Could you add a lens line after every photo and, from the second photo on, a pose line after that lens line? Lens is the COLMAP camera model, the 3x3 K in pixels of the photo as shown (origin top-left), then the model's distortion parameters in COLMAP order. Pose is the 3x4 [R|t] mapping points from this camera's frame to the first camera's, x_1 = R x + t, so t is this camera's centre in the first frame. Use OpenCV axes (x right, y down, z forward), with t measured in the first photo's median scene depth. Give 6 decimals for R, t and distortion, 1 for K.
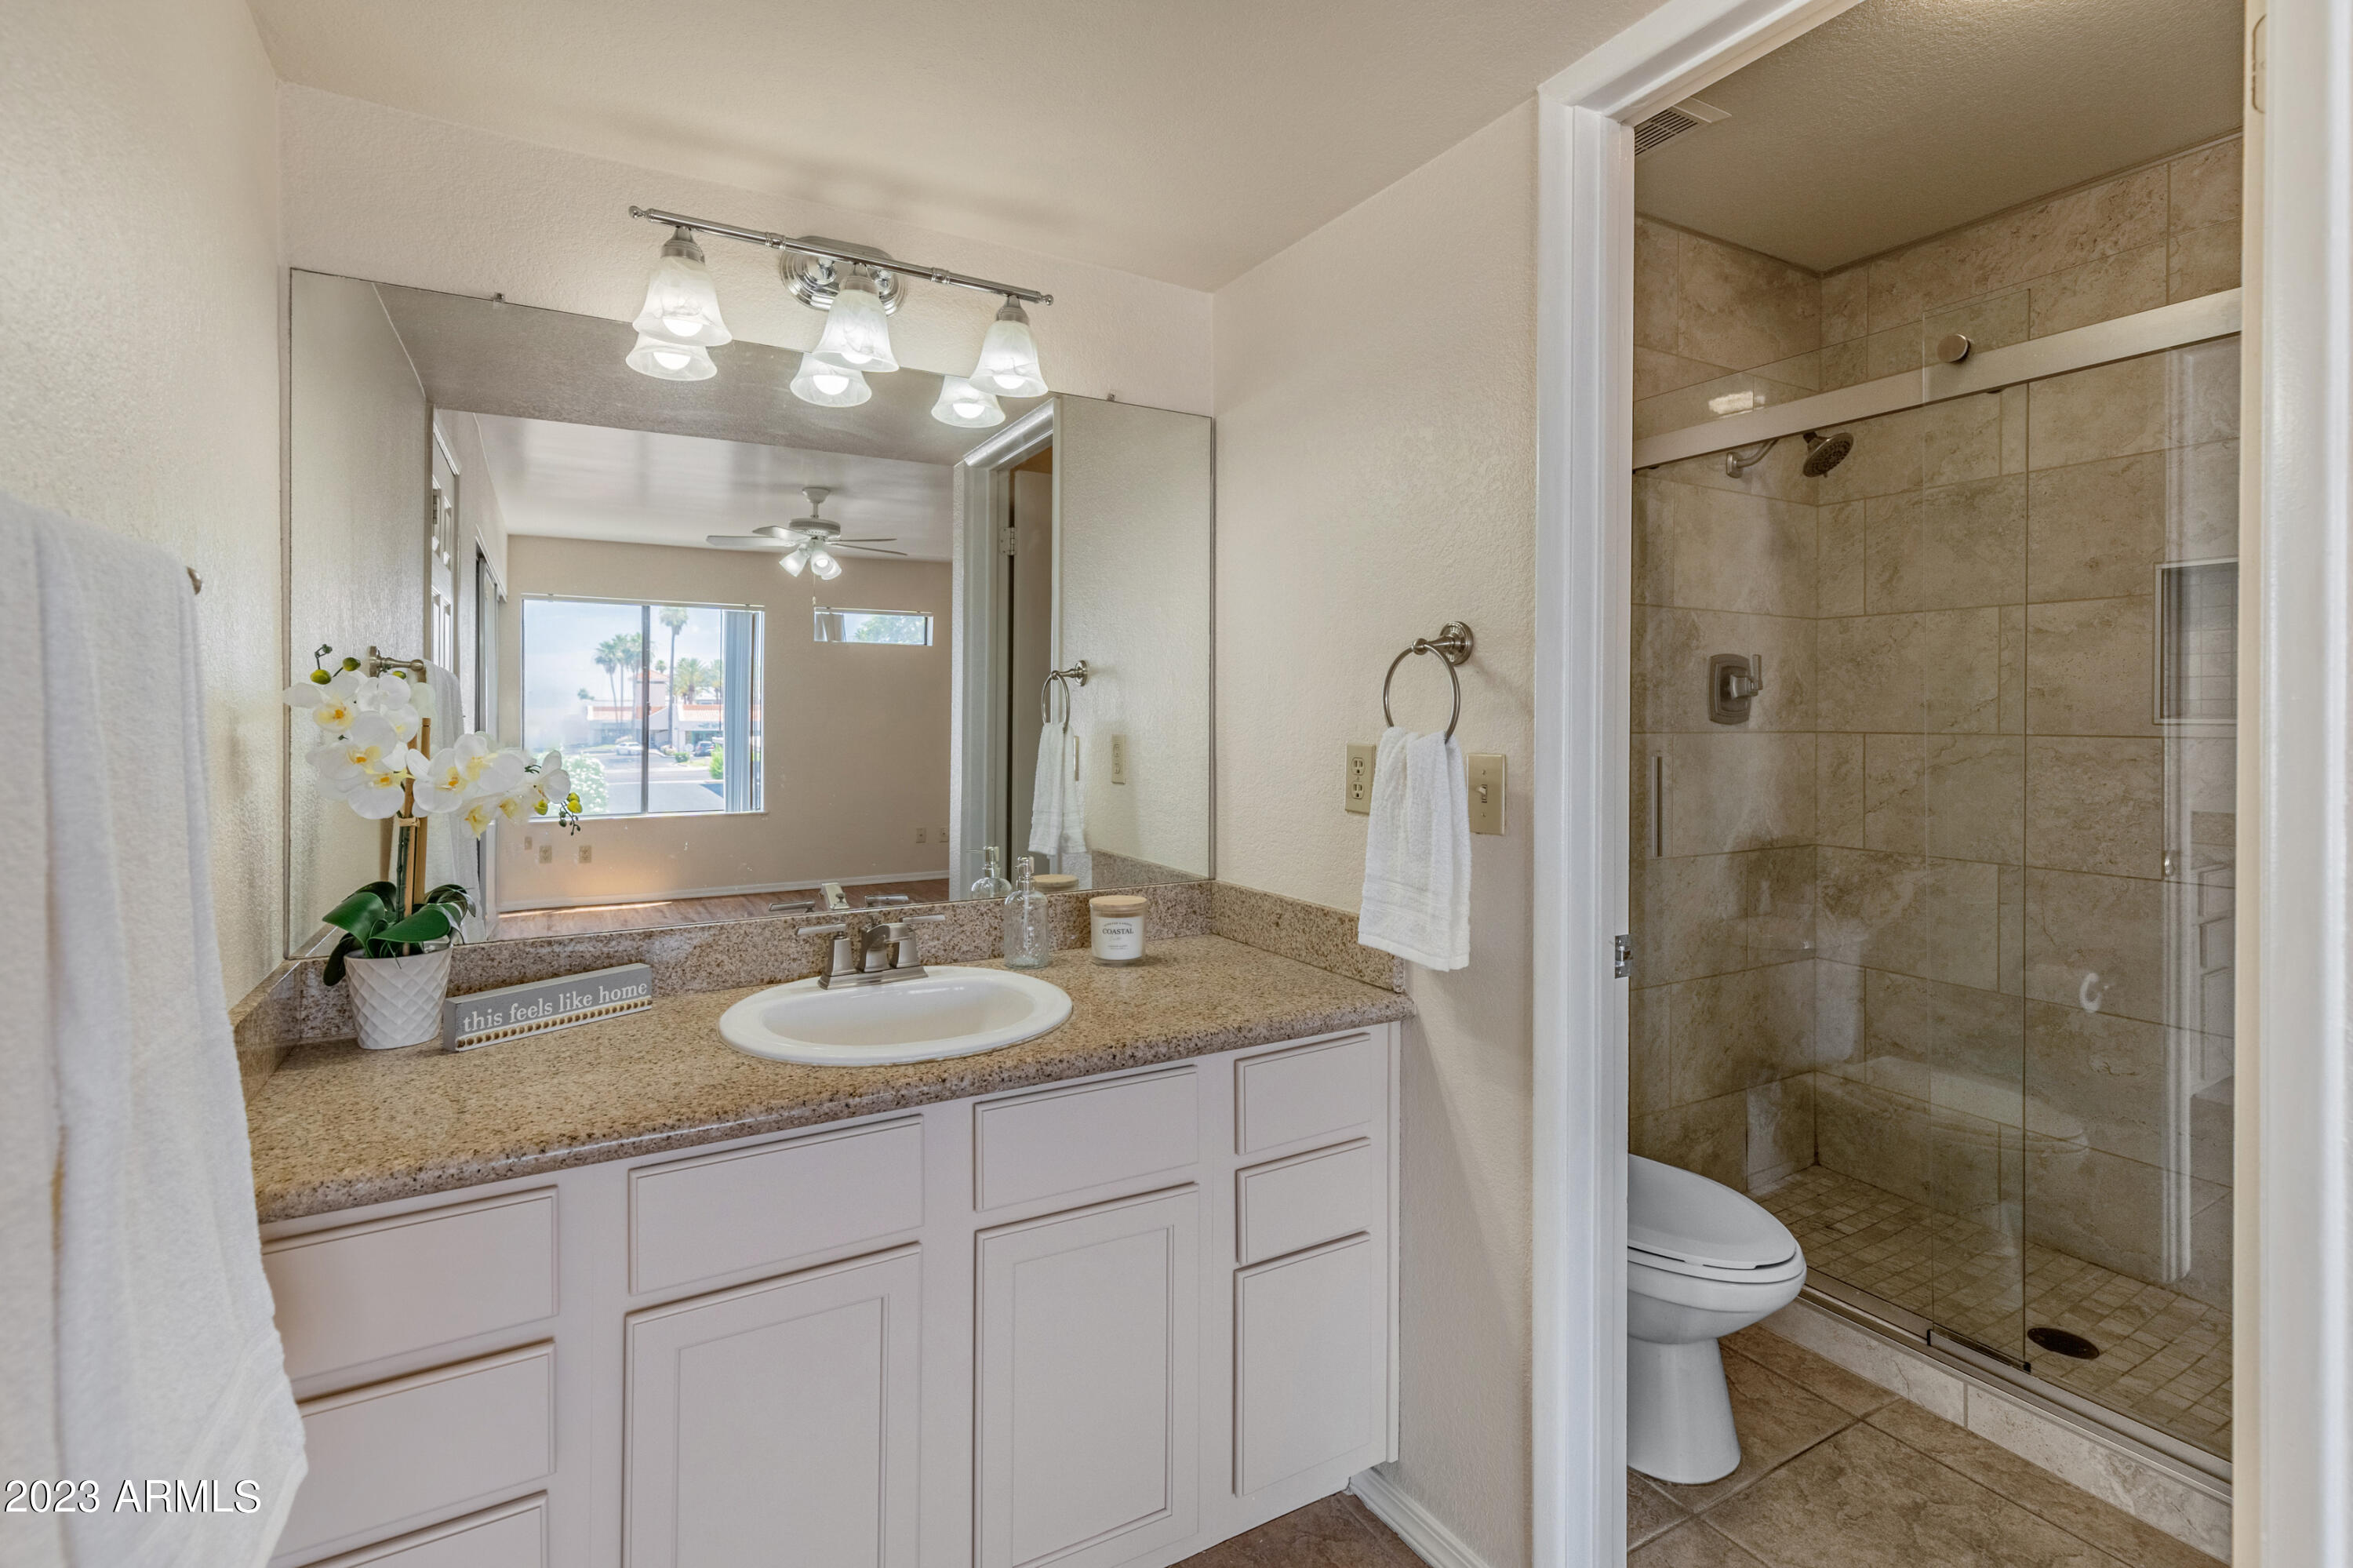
lens RADIAL K [[1117.6, 0, 1167.9], [0, 1117.6, 717.3], [0, 0, 1]] dist [0.003542, 0.000416]
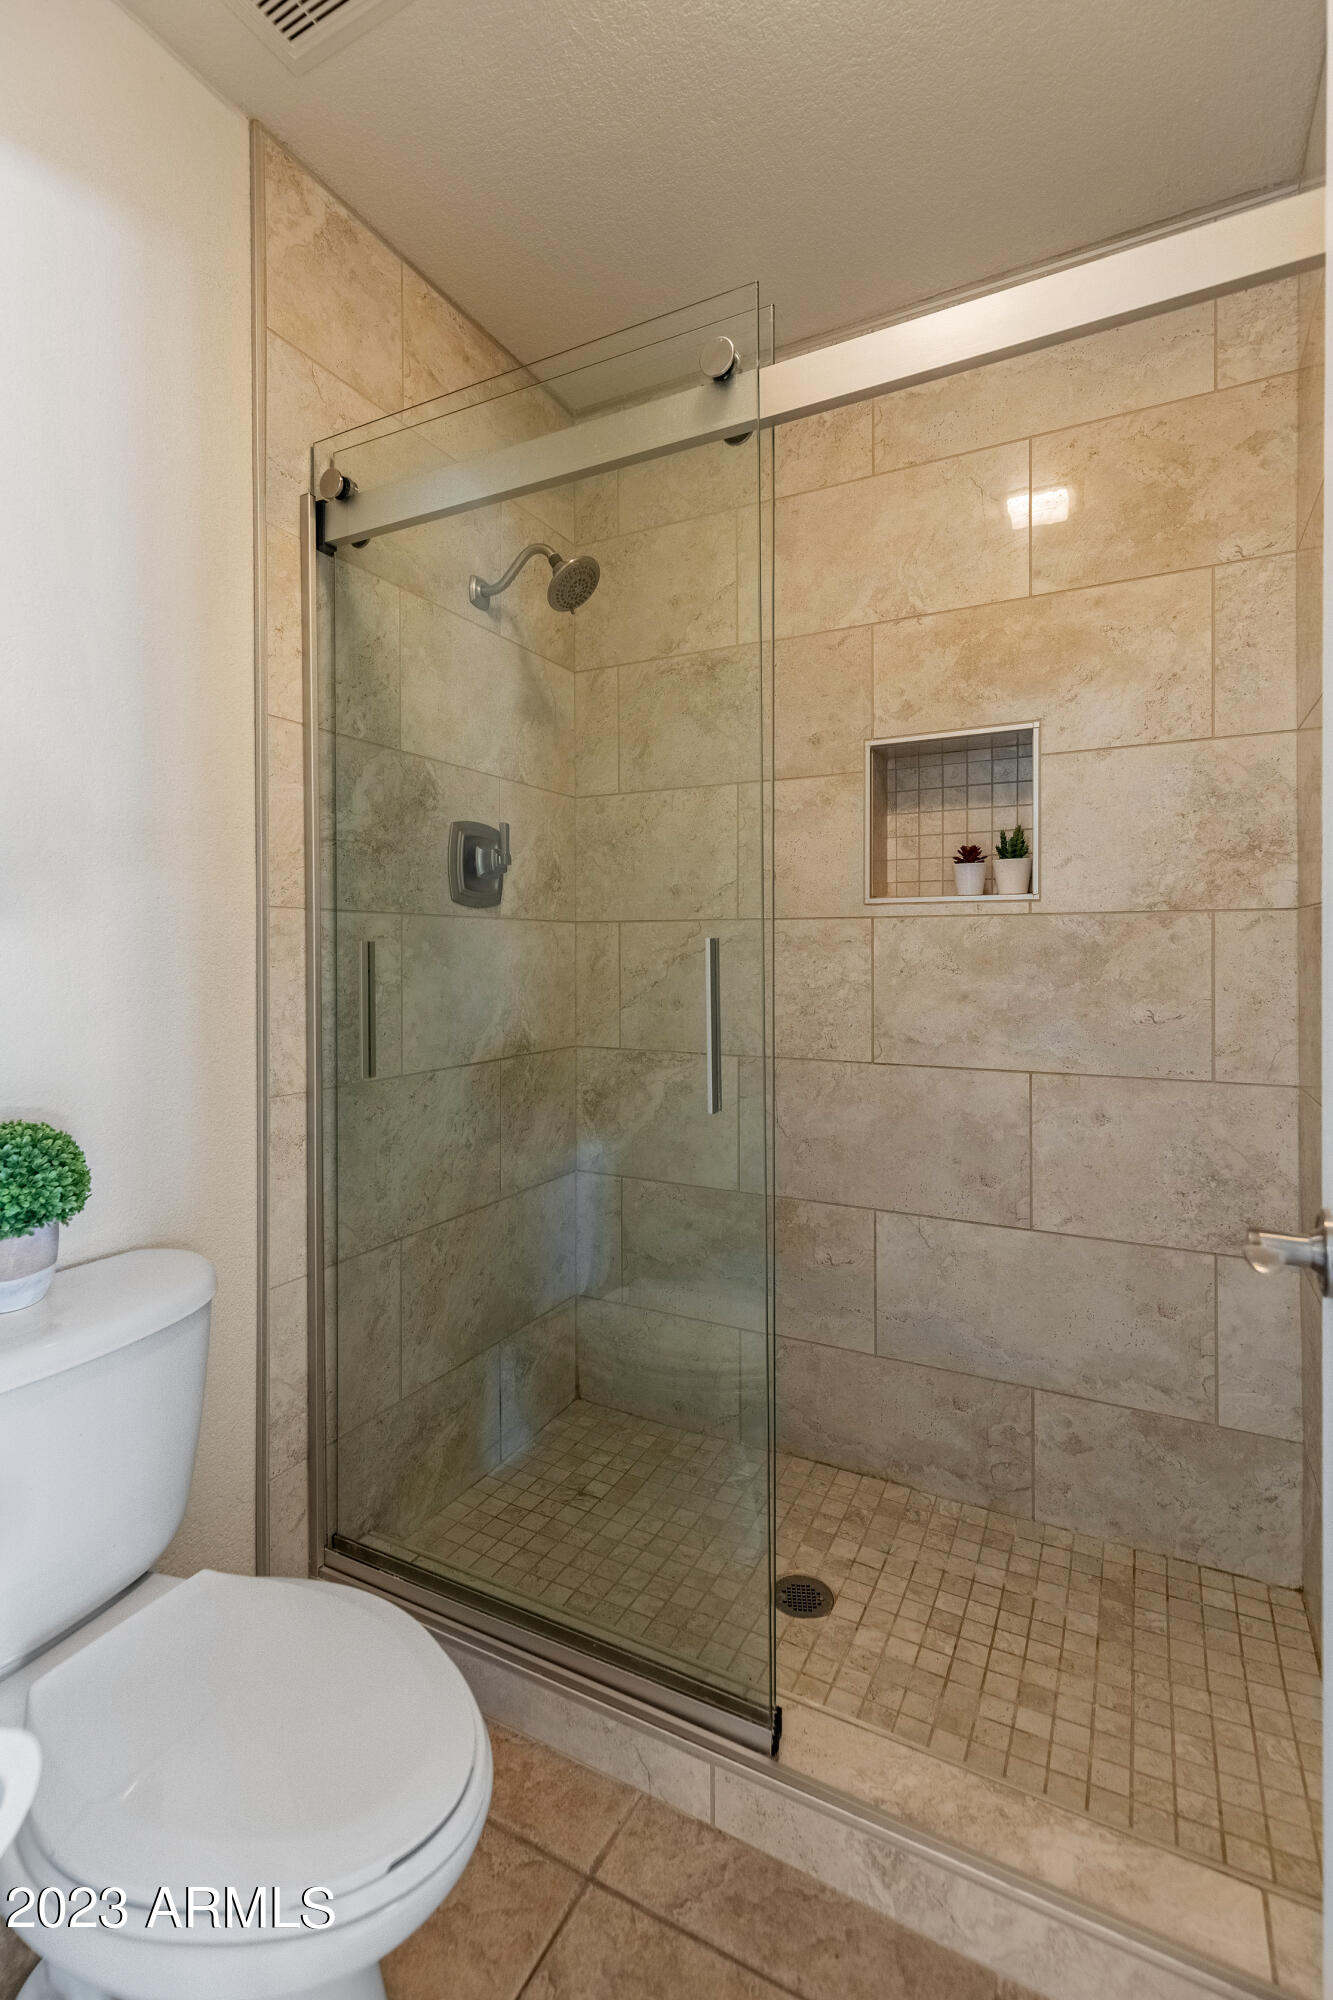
lens RADIAL K [[949.9, 0, 660.4], [0, 949.9, 948.2], [0, 0, 1]] dist [0.003542, 0.000416]
pose [[0.843480, -0.005127, 0.537136, 0.249269], [0.005665, 0.999984, 0.000649, 0.038202], [-0.537131, 0.002495, 0.843495, 0.349152]]
